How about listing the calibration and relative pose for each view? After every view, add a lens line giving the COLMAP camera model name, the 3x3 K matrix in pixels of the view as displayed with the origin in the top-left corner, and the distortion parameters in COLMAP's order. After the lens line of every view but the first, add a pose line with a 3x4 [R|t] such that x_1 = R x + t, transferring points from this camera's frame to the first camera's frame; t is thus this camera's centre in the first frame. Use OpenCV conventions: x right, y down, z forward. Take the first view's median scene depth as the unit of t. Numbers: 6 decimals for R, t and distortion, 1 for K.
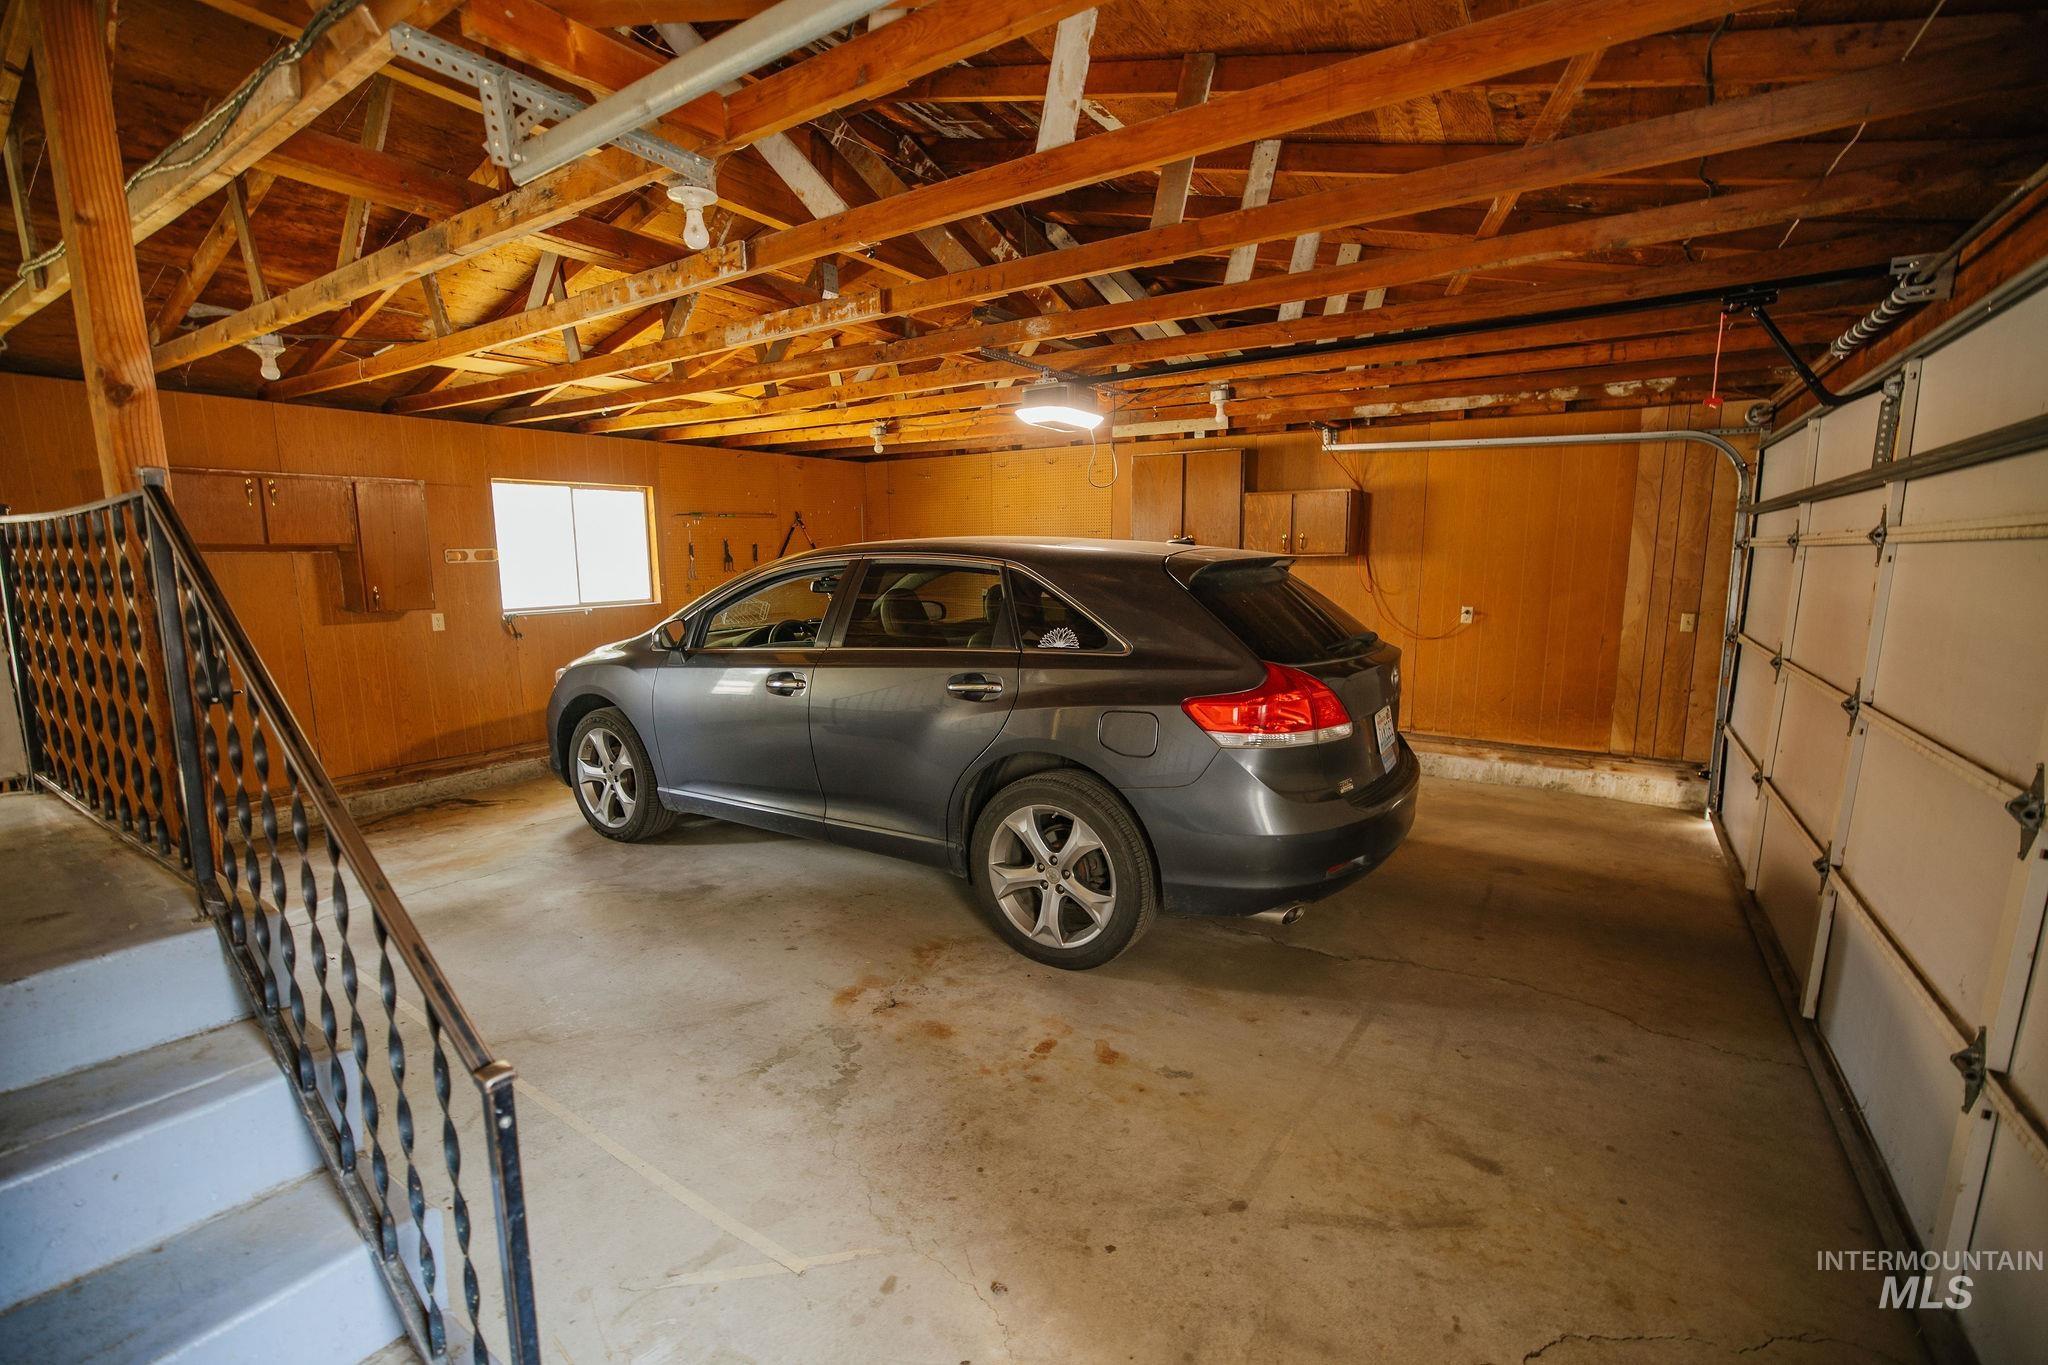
lens RADIAL K [[868.7, 0, 1036.7], [0, 868.7, 688.9], [0, 0, 1]] dist [0.000343, -0.000316]
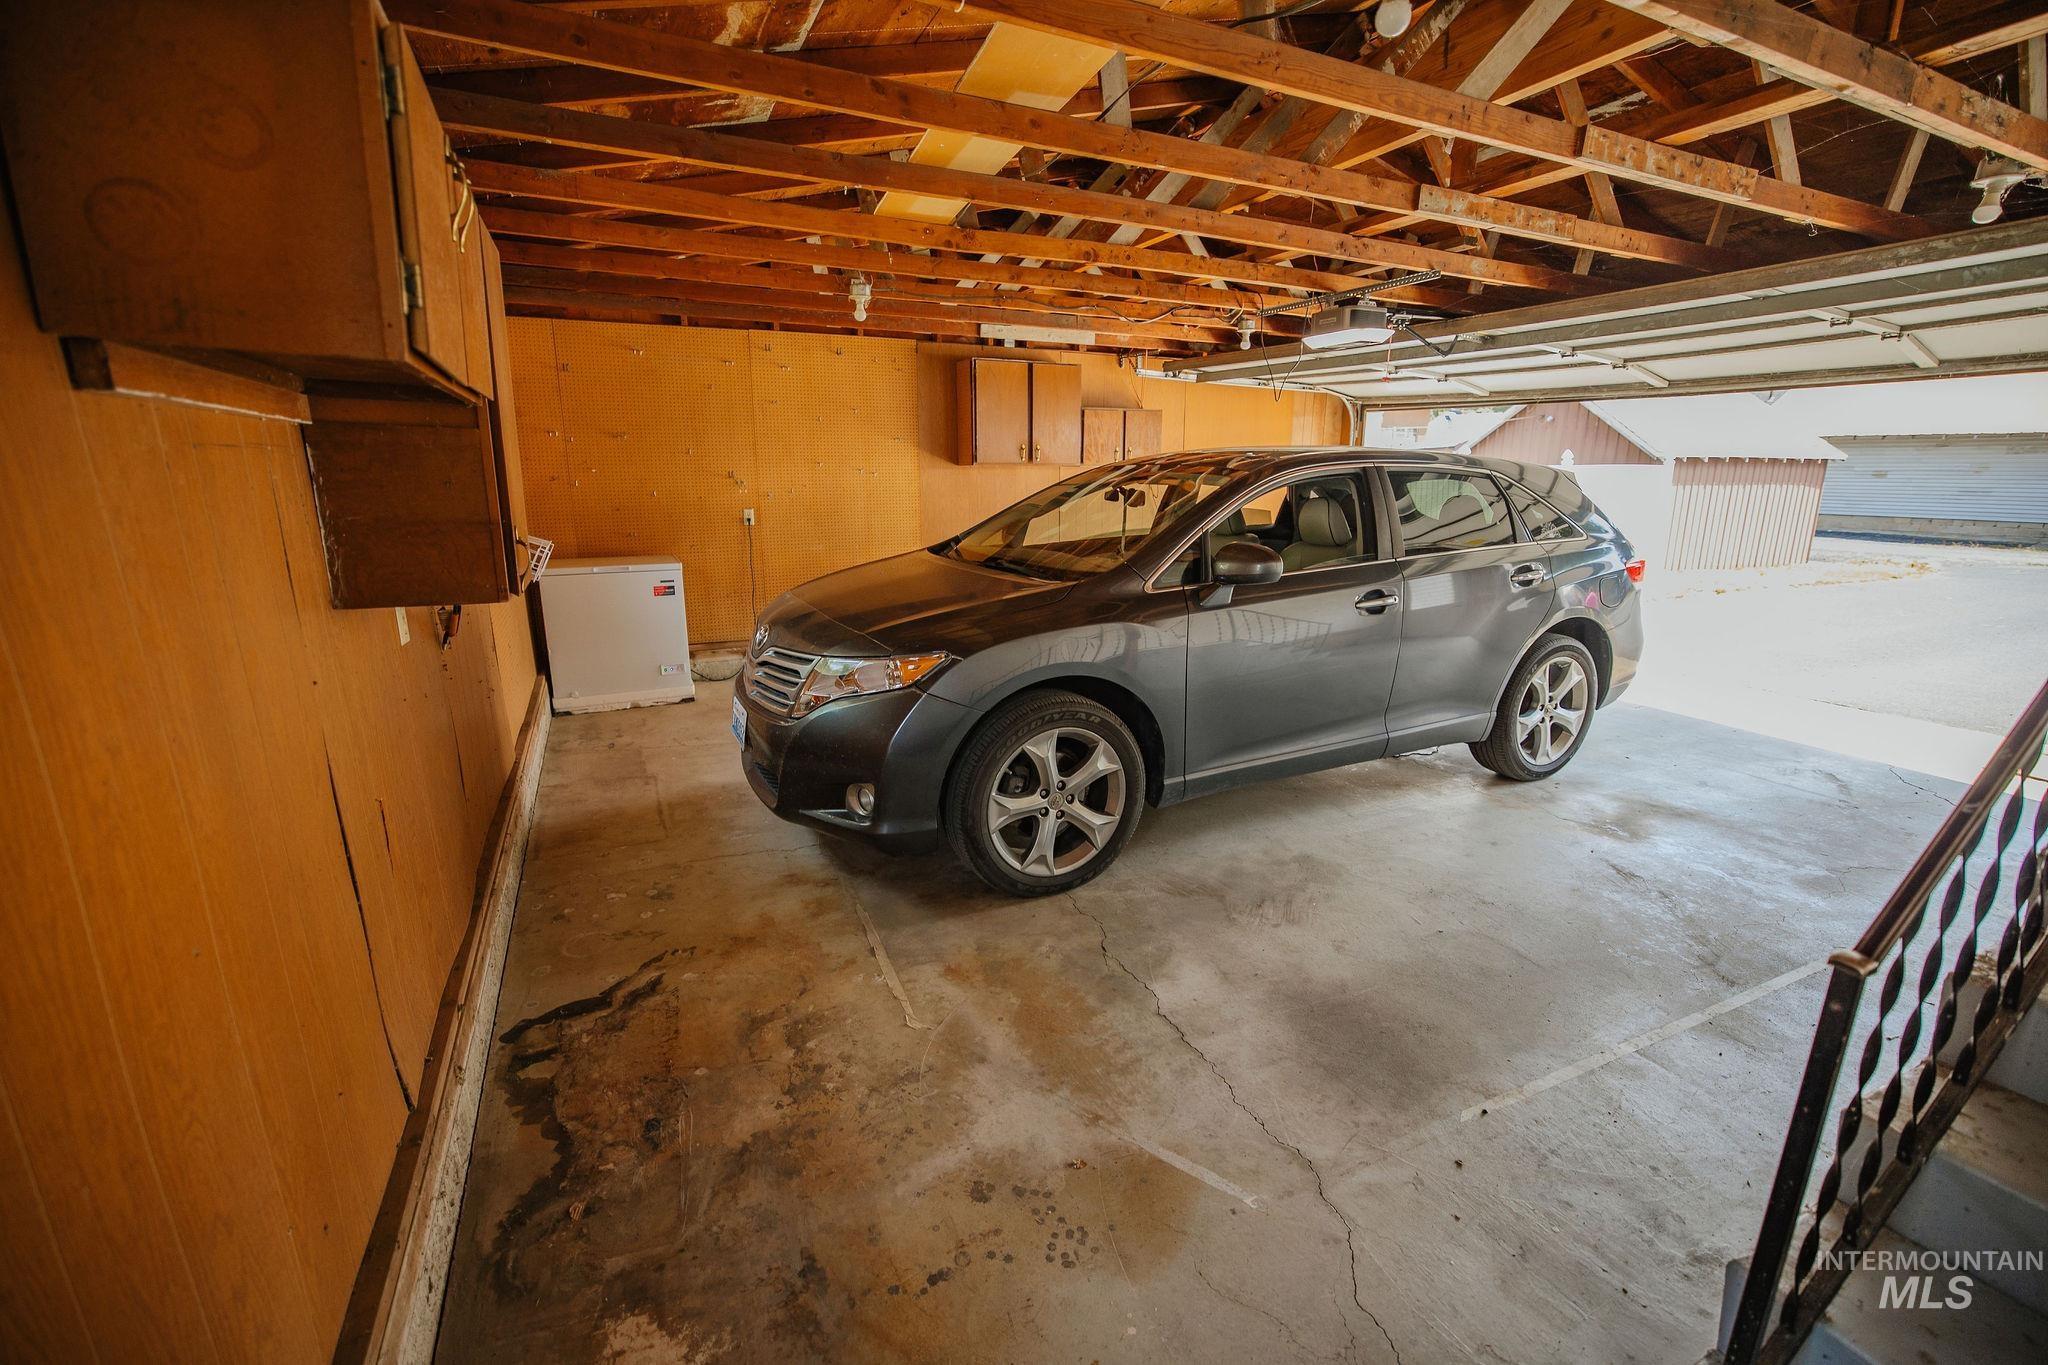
lens RADIAL K [[868.7, 0, 1034.1], [0, 868.7, 684.9], [0, 0, 1]] dist [0.000343, -0.000316]
pose [[0.518327, -0.197820, 0.831988, -1.017417], [0.118290, 0.980111, 0.159344, -0.088662], [-0.846962, 0.015824, 0.531418, 0.663882]]
